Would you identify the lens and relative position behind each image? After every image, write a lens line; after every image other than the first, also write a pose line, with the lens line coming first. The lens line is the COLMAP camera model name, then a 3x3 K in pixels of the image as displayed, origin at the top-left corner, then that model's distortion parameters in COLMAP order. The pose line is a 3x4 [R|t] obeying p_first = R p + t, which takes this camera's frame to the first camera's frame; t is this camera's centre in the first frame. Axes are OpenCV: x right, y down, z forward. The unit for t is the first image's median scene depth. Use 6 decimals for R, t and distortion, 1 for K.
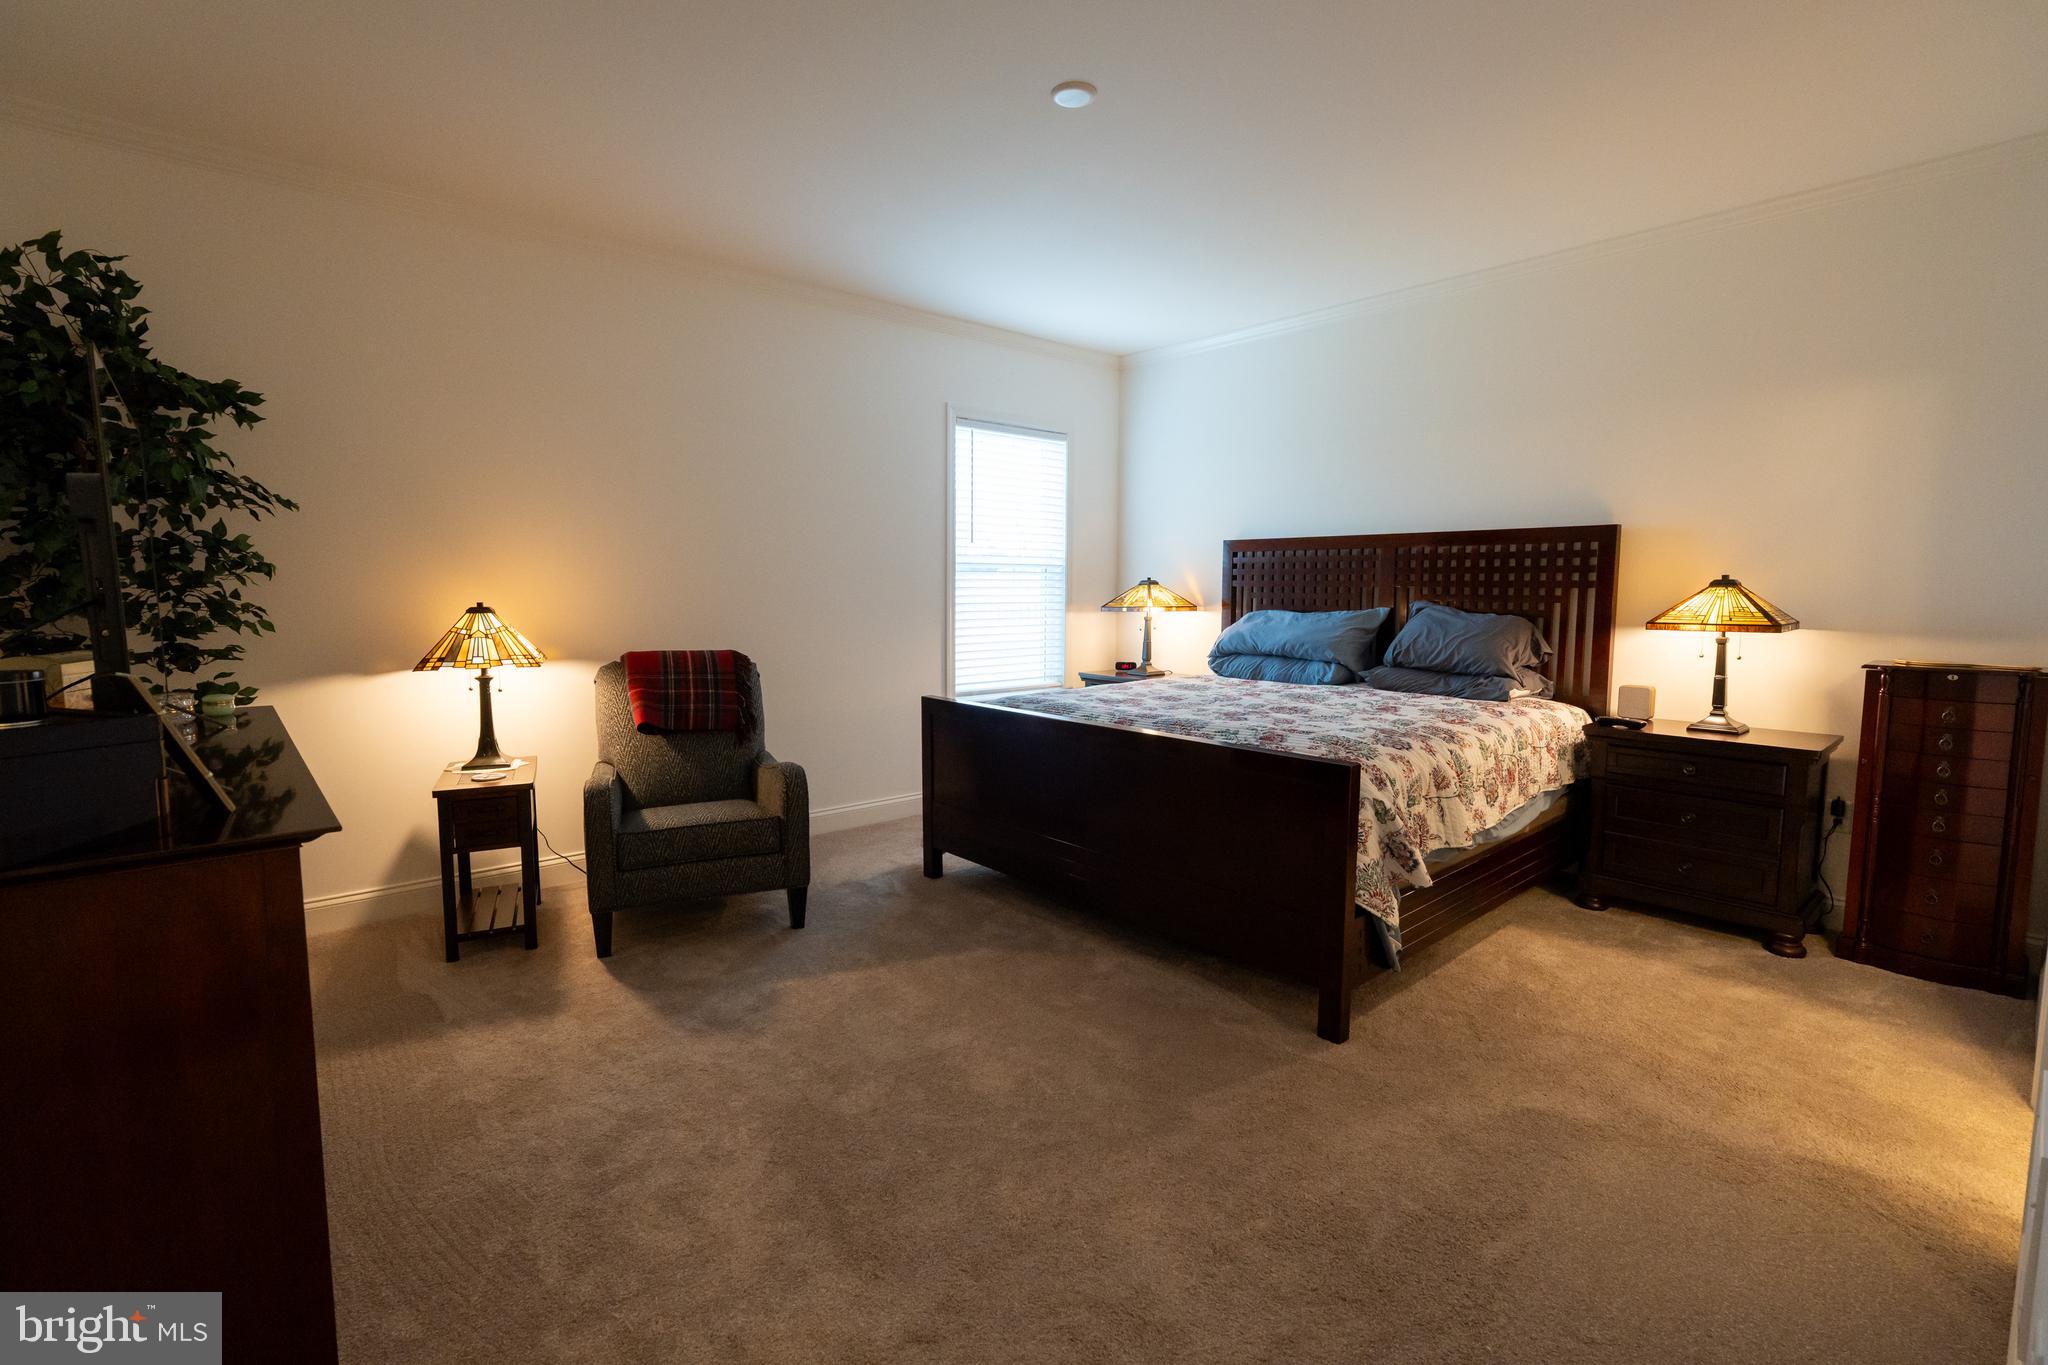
lens RADIAL K [[958.4, 0, 1027.0], [0, 958.4, 685.1], [0, 0, 1]] dist [-0.002371, -0.000011]
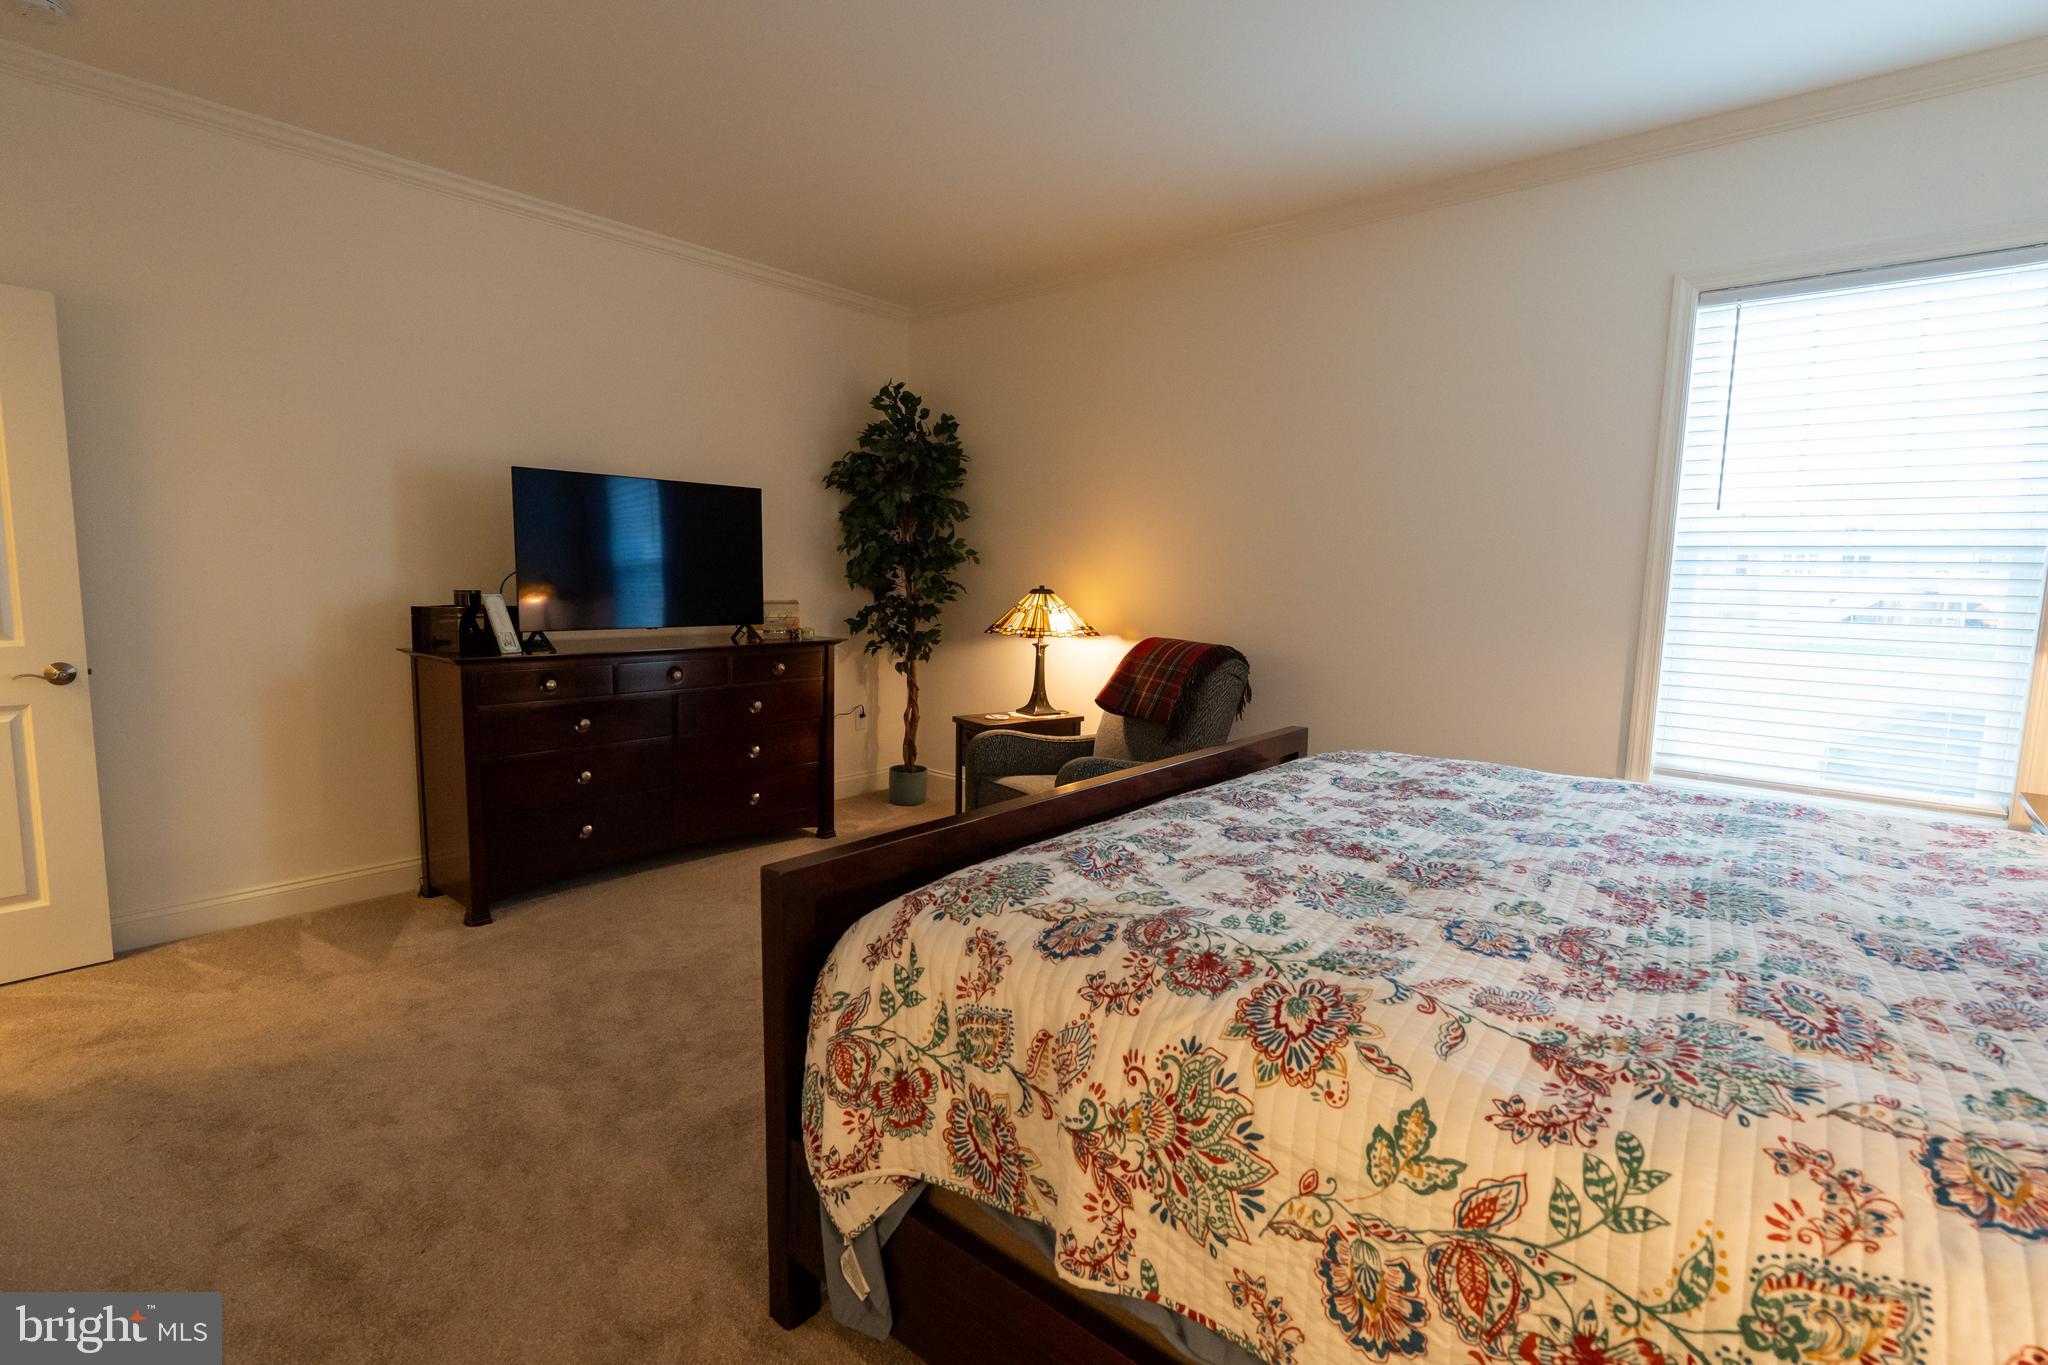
lens RADIAL K [[958.4, 0, 1027.0], [0, 958.4, 685.1], [0, 0, 1]] dist [-0.002371, -0.000011]
pose [[0.122922, 0.107790, -0.986545, 0.470594], [-0.130297, 0.987232, 0.091630, -0.047327], [0.983826, 0.117280, 0.135397, 0.555382]]
